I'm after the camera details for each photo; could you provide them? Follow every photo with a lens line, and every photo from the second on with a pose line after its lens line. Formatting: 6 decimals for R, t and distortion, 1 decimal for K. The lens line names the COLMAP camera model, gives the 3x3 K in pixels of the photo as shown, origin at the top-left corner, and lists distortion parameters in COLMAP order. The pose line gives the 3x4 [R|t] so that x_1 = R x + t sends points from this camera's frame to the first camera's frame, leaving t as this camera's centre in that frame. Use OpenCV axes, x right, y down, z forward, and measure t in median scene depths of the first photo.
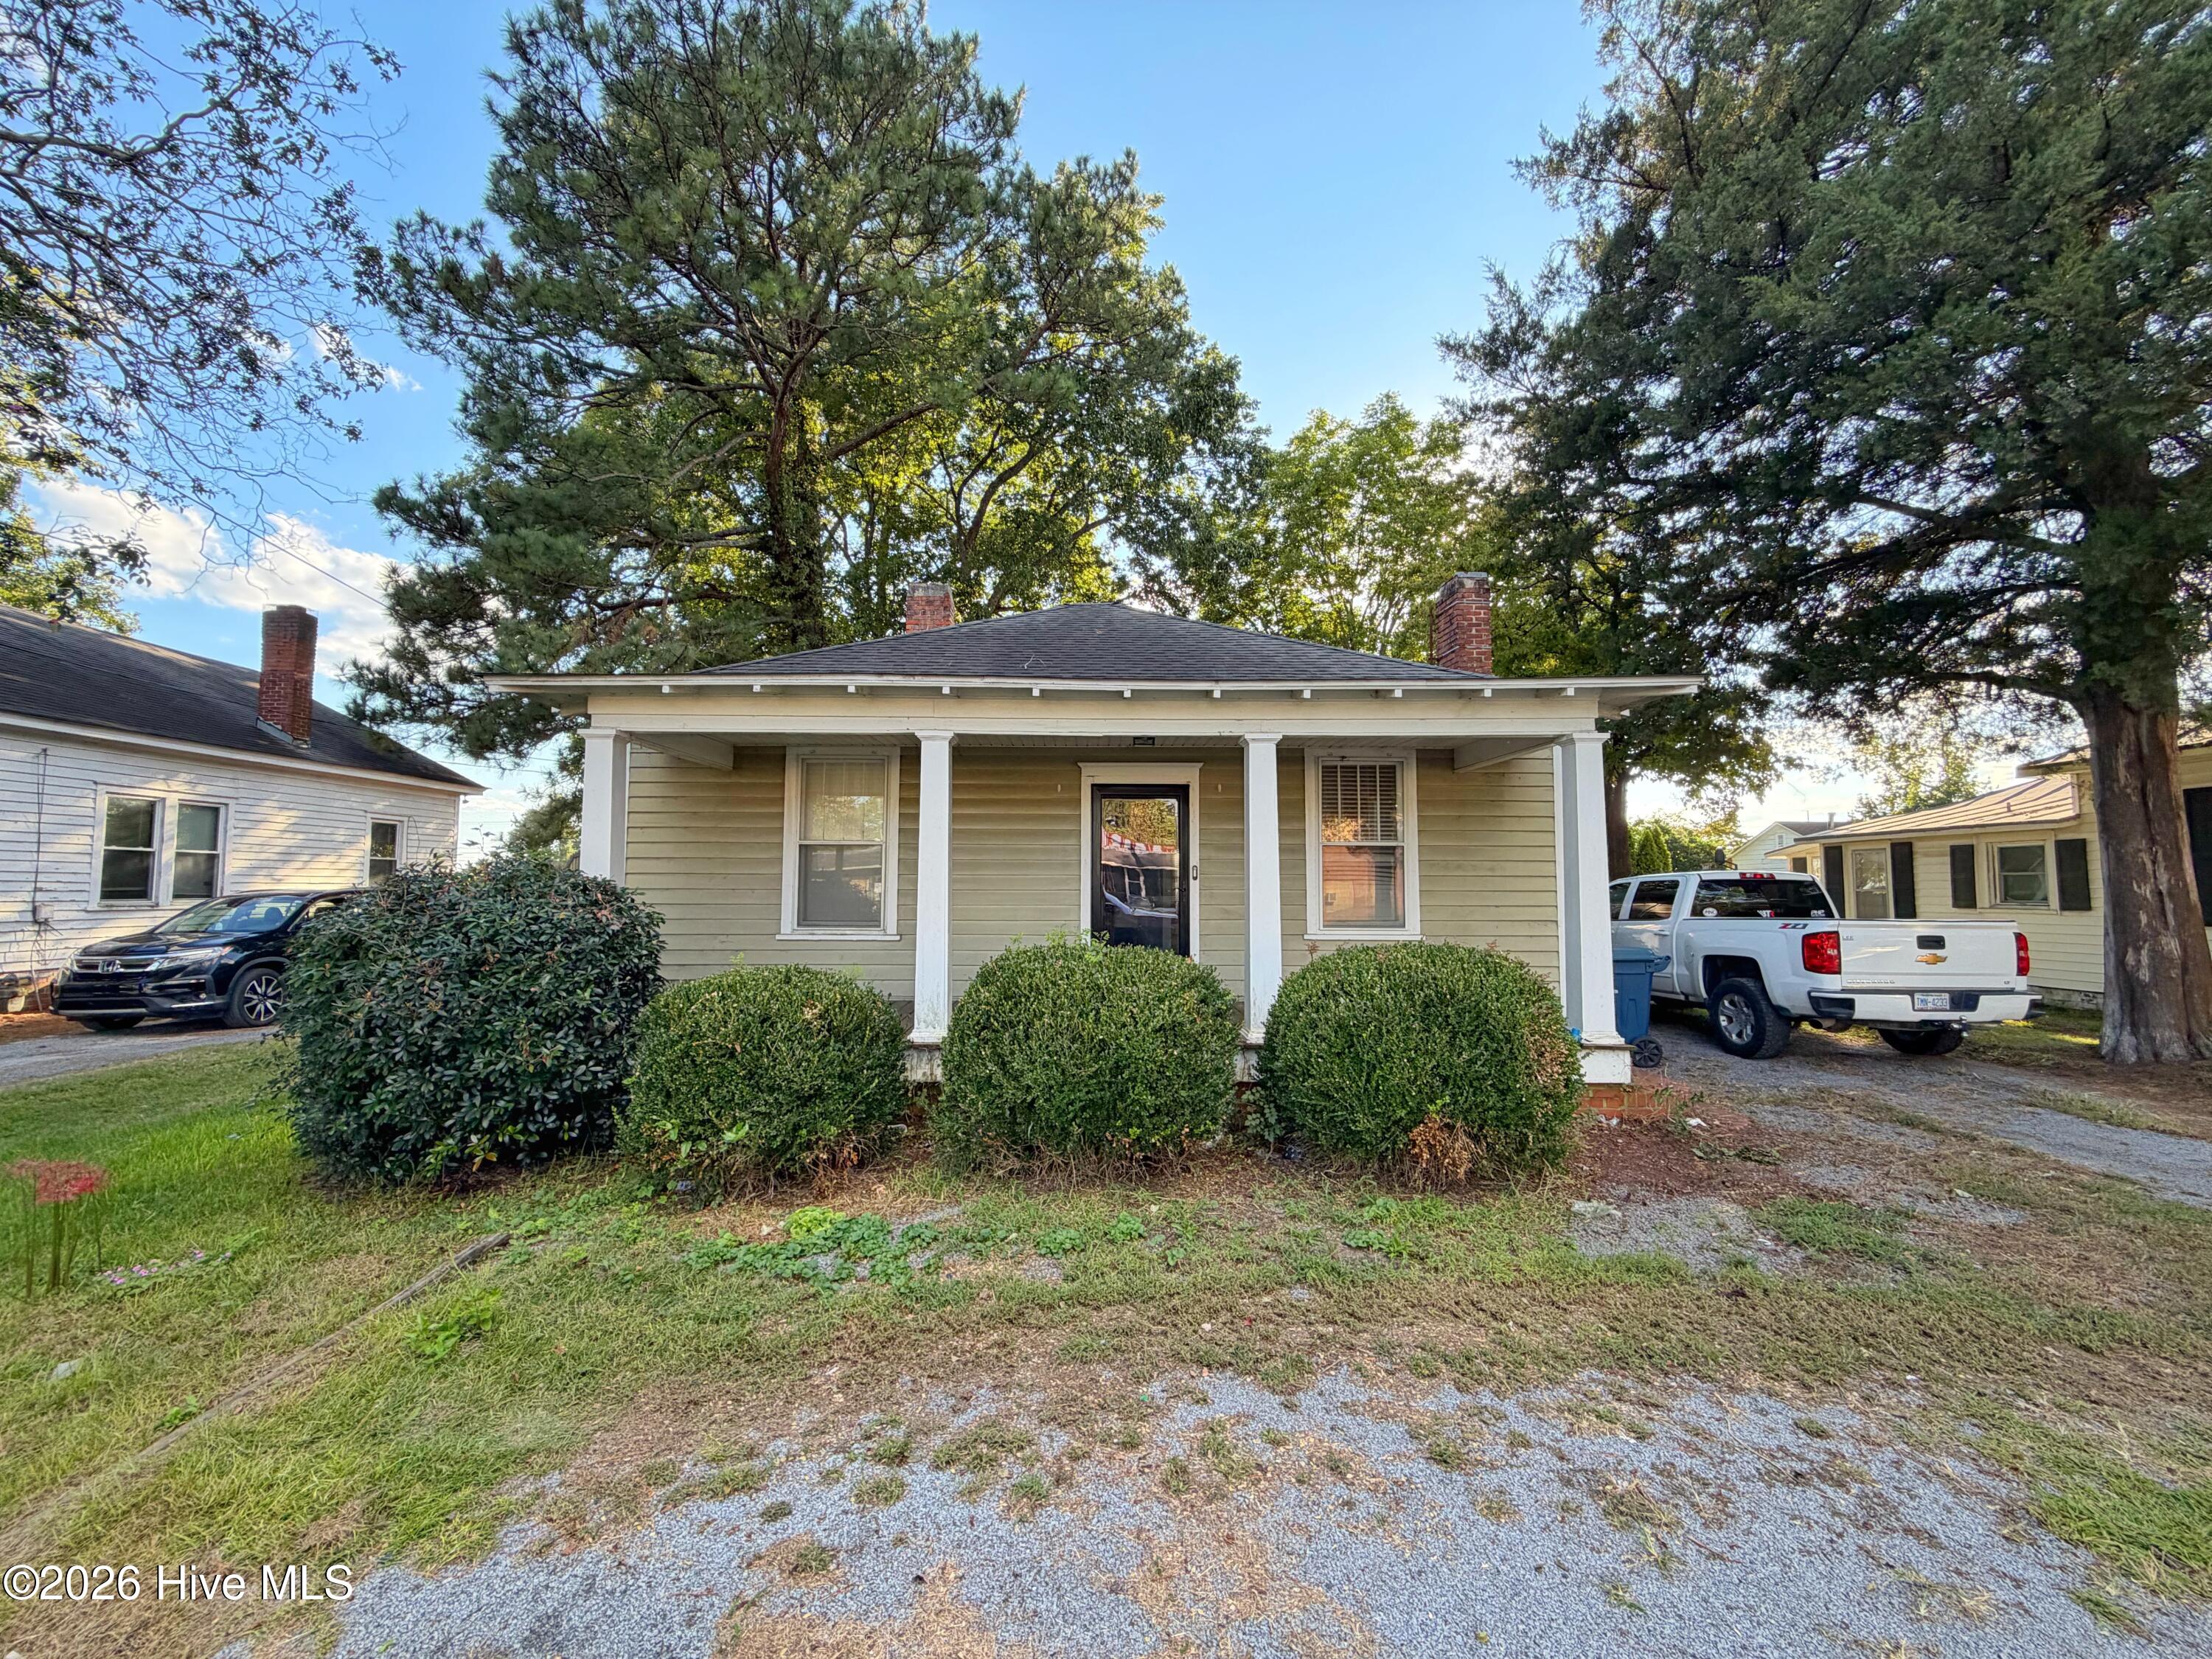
lens RADIAL K [[881.3, 0, 1092.2], [0, 881.3, 821.4], [0, 0, 1]] dist [-0.000671, 0.000249]
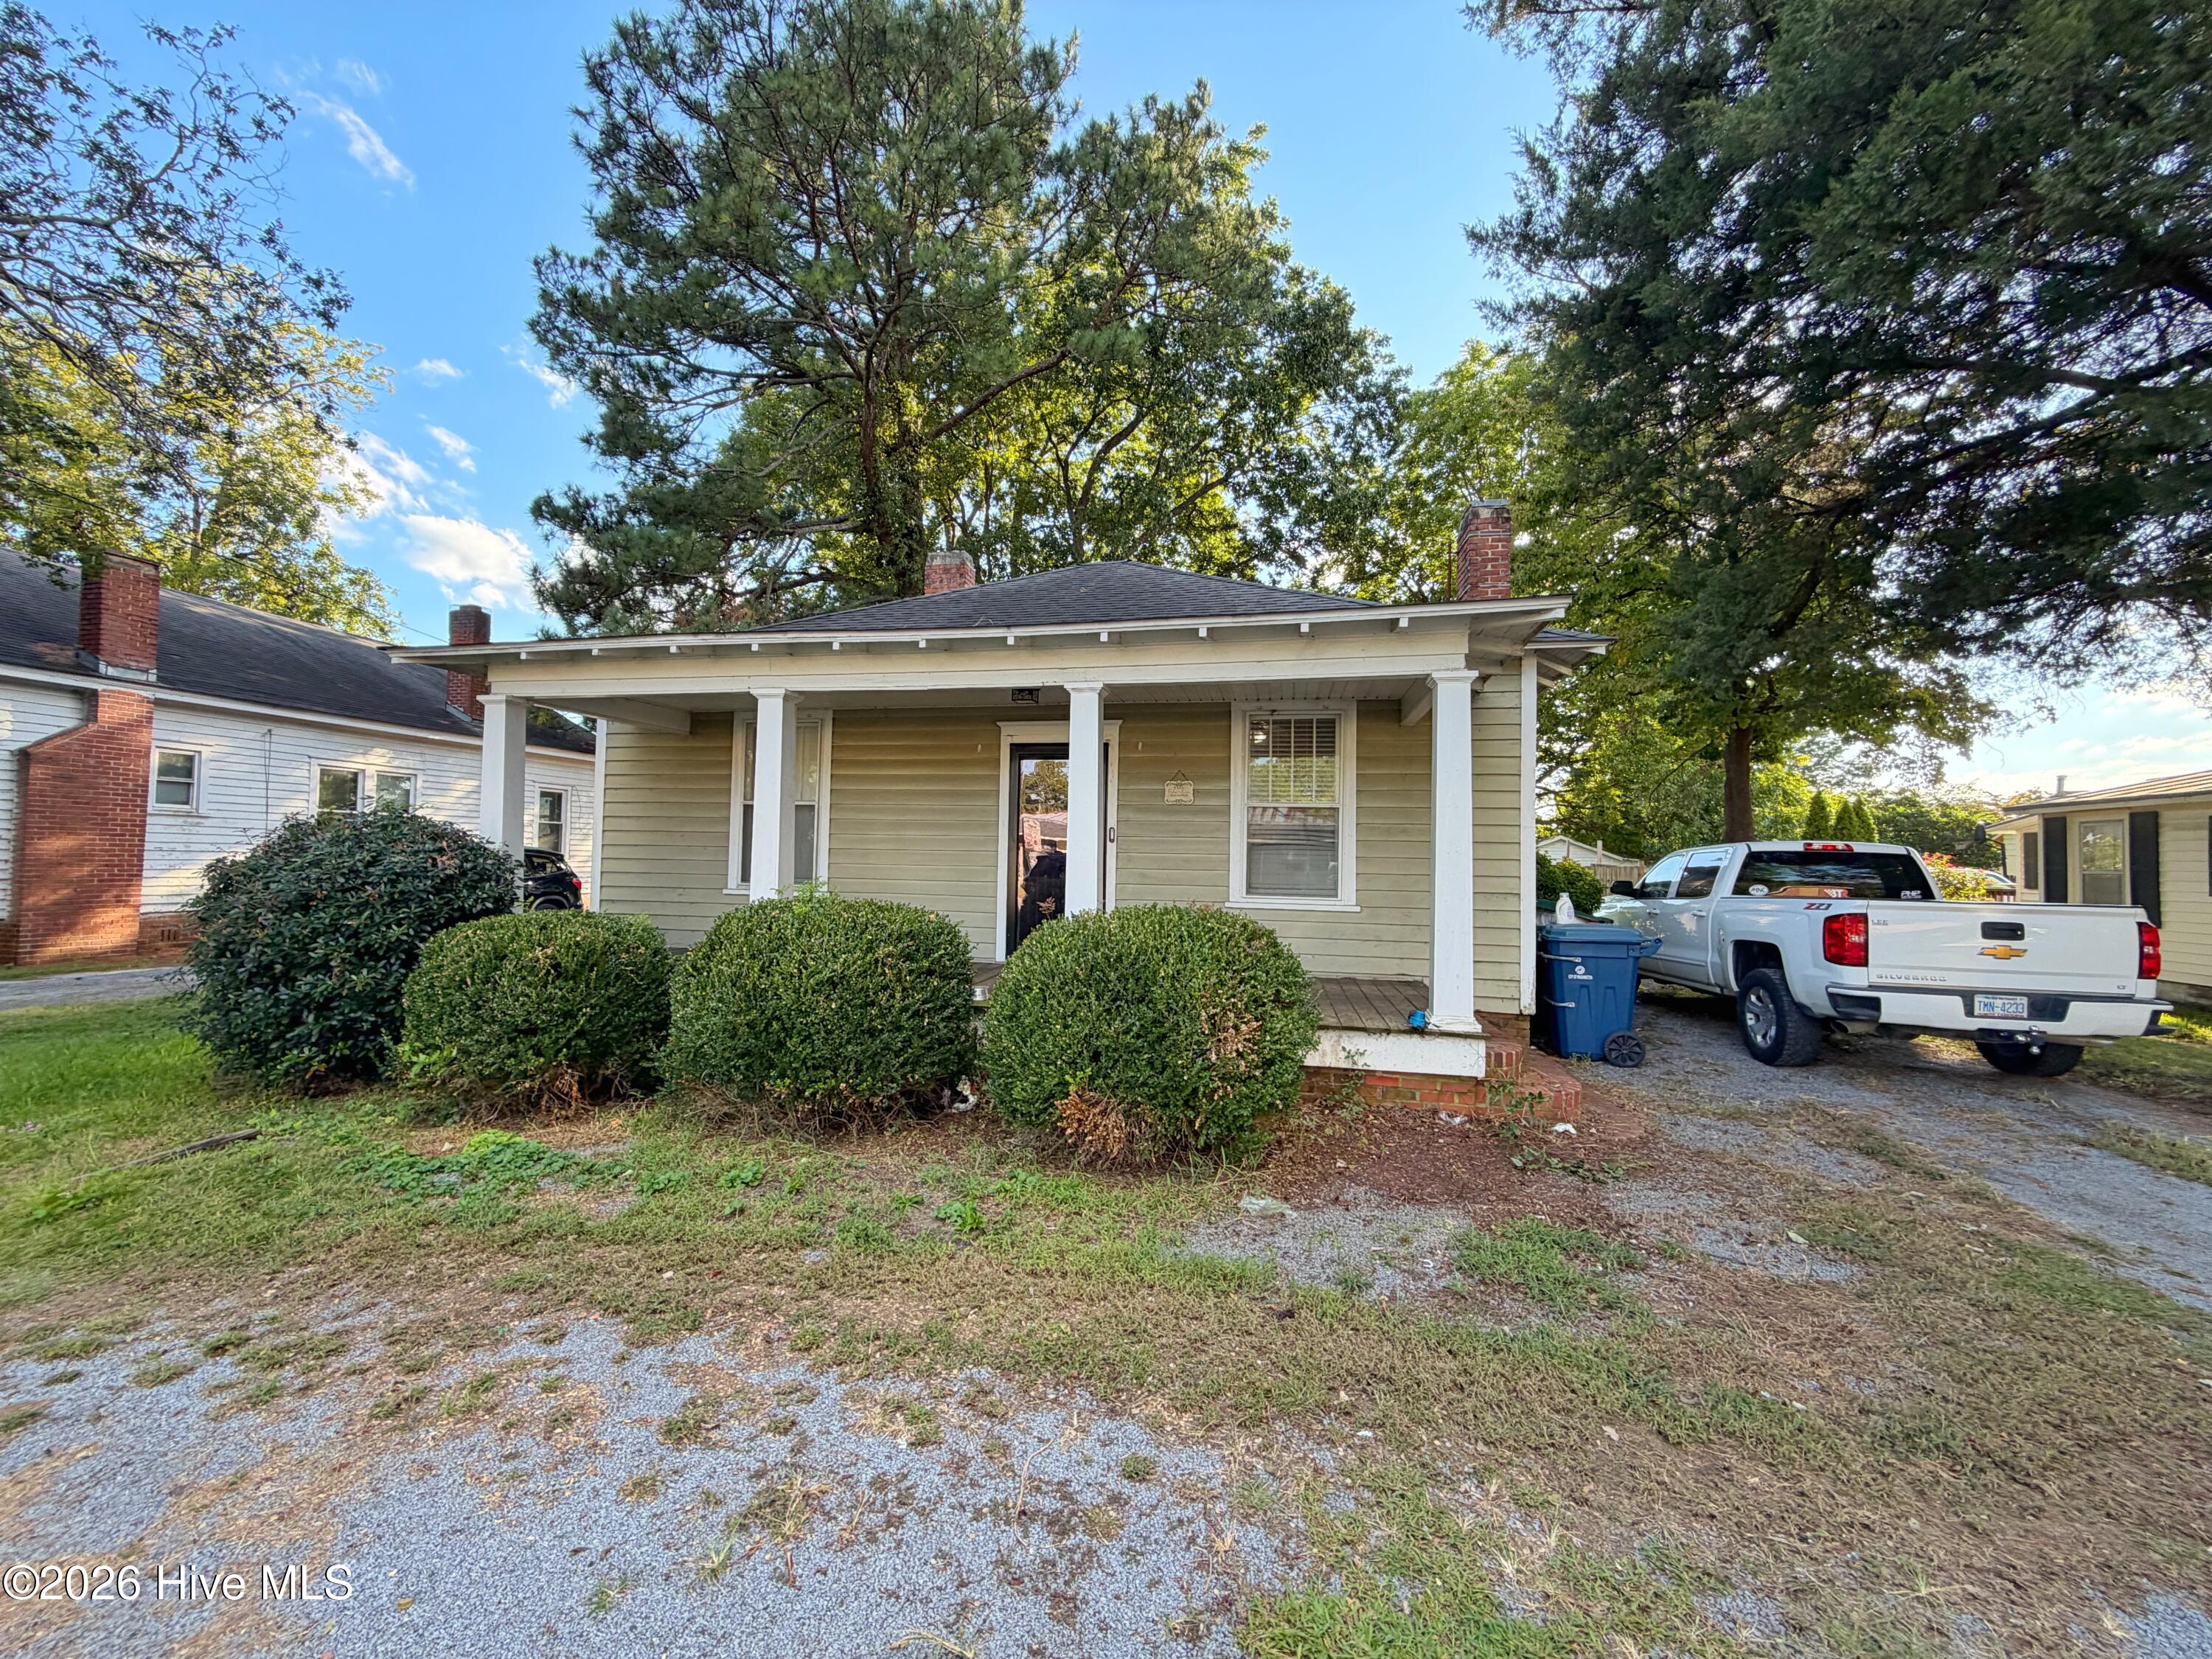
lens RADIAL K [[881.3, 0, 1118.6], [0, 881.3, 821.9], [0, 0, 1]] dist [-0.000671, 0.000249]
pose [[0.976392, 0.005974, -0.215925, 0.321677], [0.000233, 0.999588, 0.028712, 0.016390], [0.216008, -0.028085, 0.975988, 0.064062]]
